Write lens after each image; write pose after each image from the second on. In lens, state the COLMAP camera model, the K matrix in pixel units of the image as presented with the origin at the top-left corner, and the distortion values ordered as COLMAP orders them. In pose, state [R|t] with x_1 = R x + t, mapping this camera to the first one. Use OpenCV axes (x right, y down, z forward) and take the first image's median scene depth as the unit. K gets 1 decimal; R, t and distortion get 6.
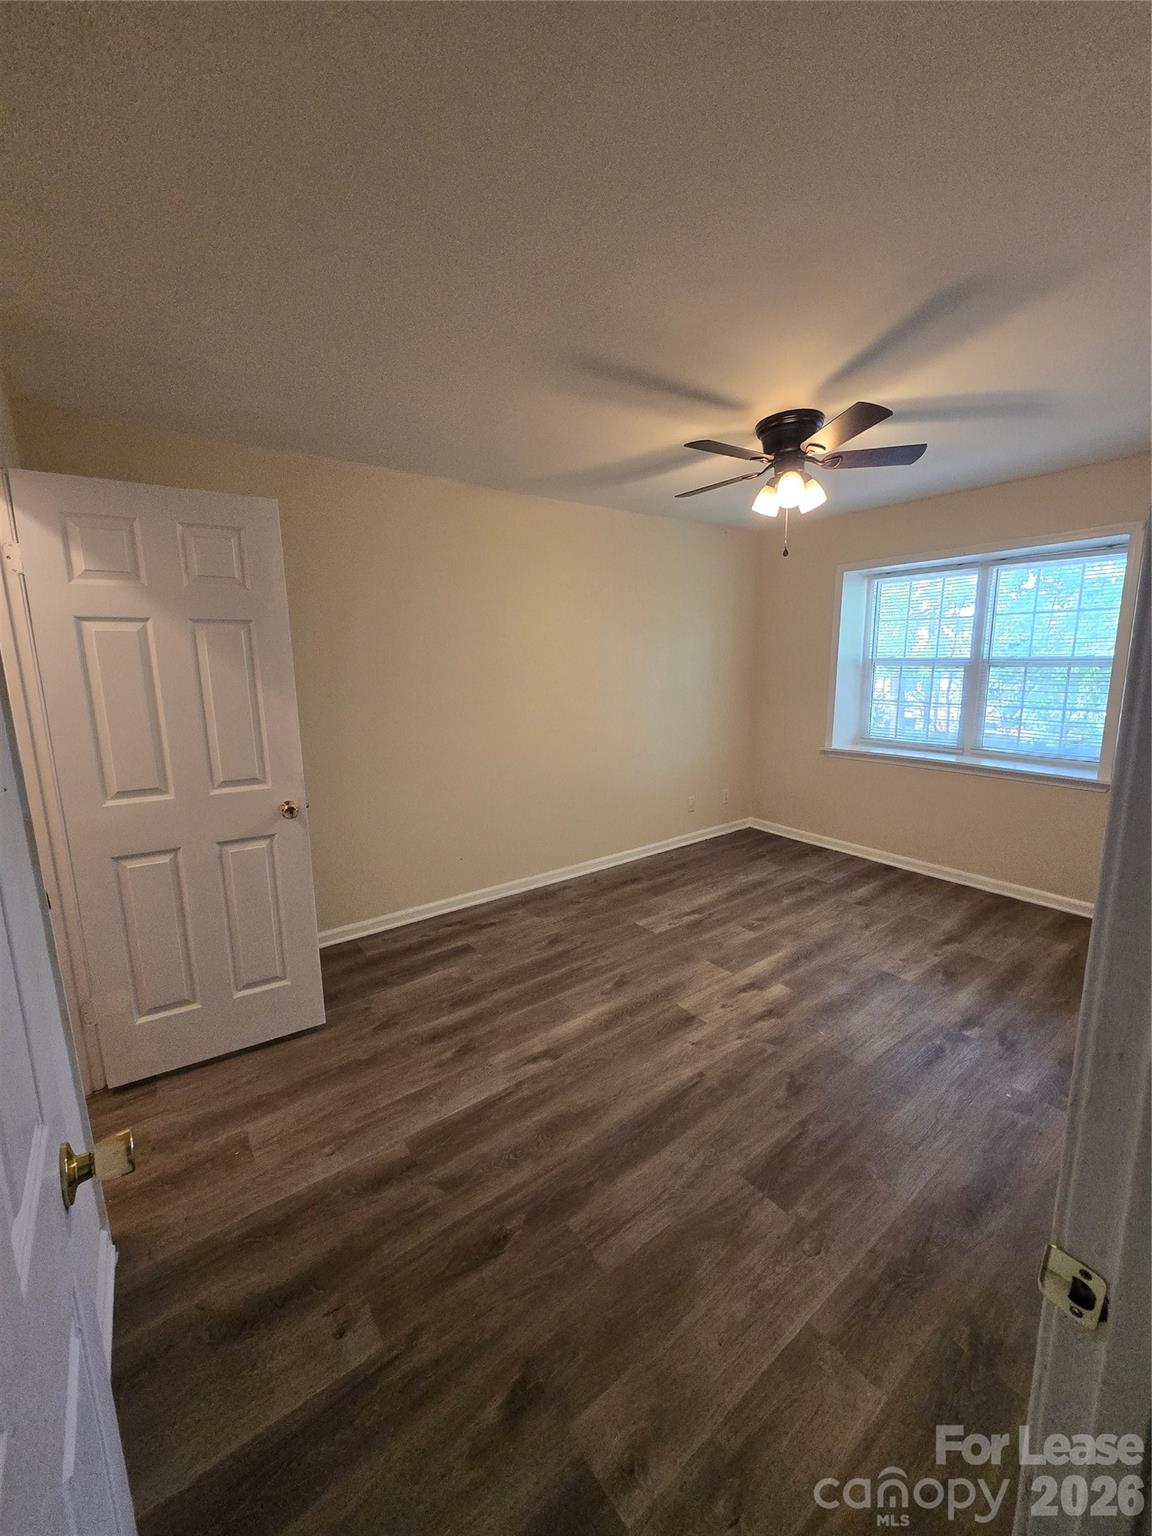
lens RADIAL K [[602.5, 0, 572.7], [0, 602.5, 765.6], [0, 0, 1]] dist [0.002556, -0.000420]
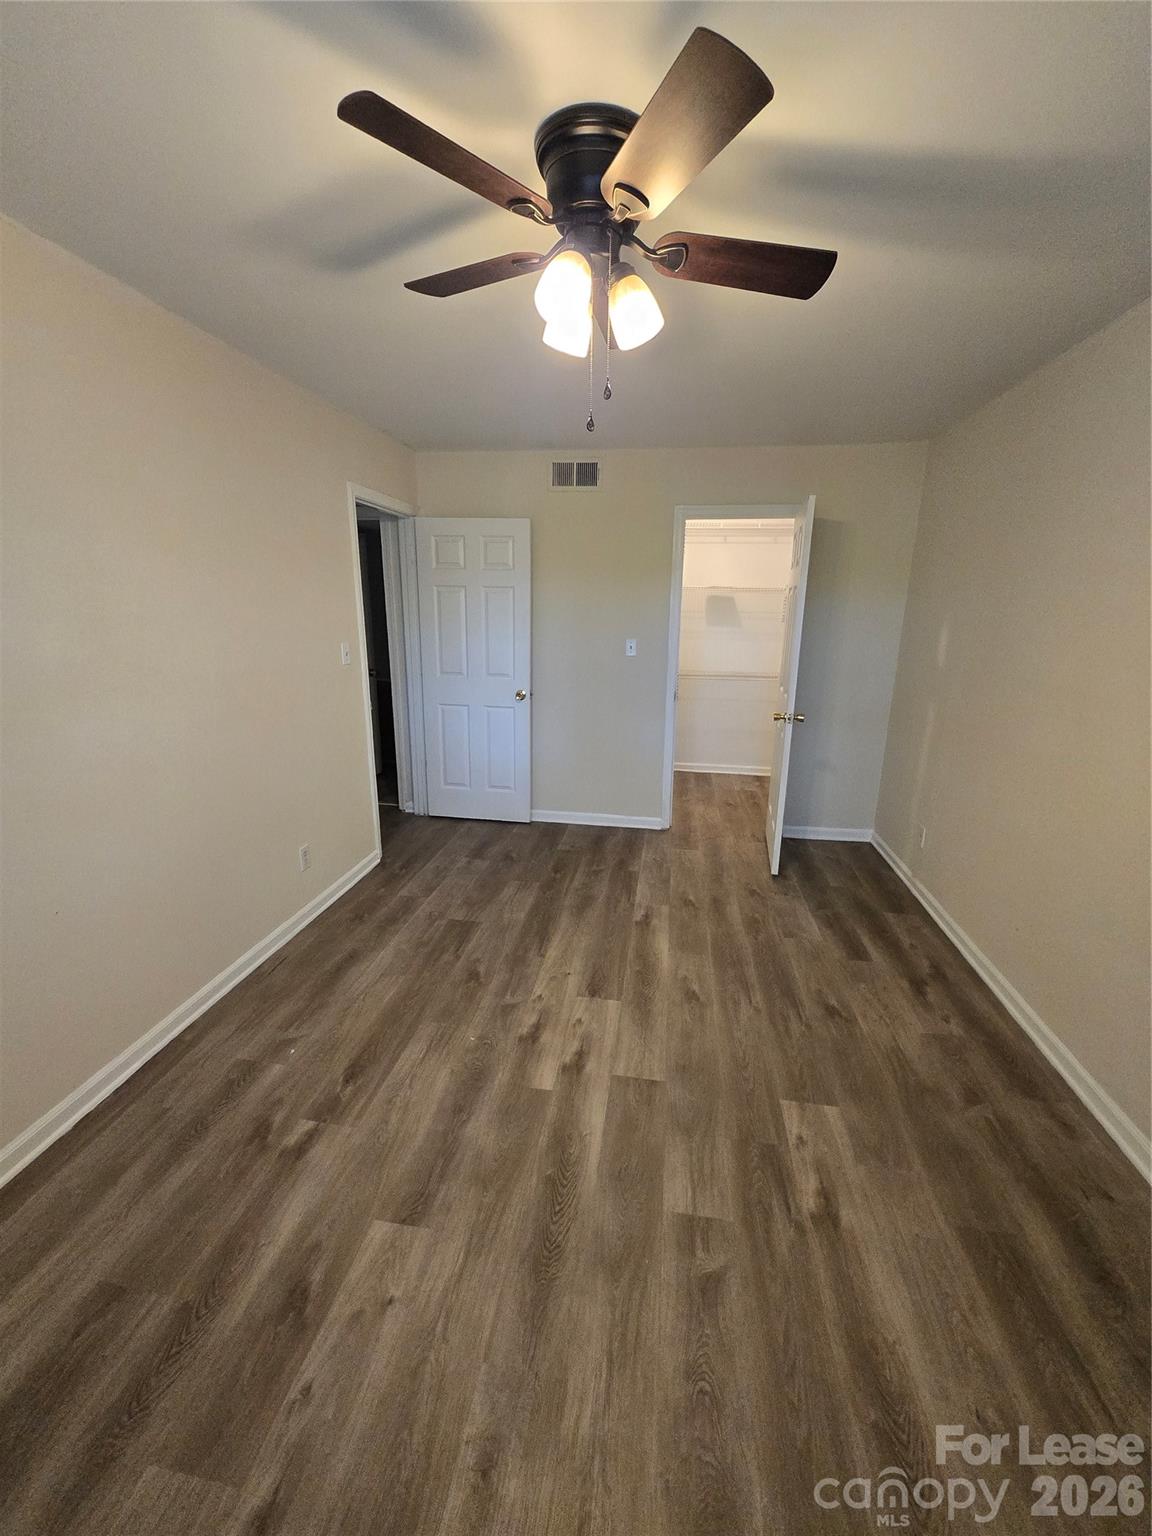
lens RADIAL K [[602.5, 0, 572.5], [0, 602.5, 765.3], [0, 0, 1]] dist [0.002556, -0.000420]
pose [[-0.717600, 0.181747, -0.672323, 0.796895], [-0.127129, 0.914948, 0.383025, -0.272263], [0.684754, 0.360330, -0.633462, 1.455501]]
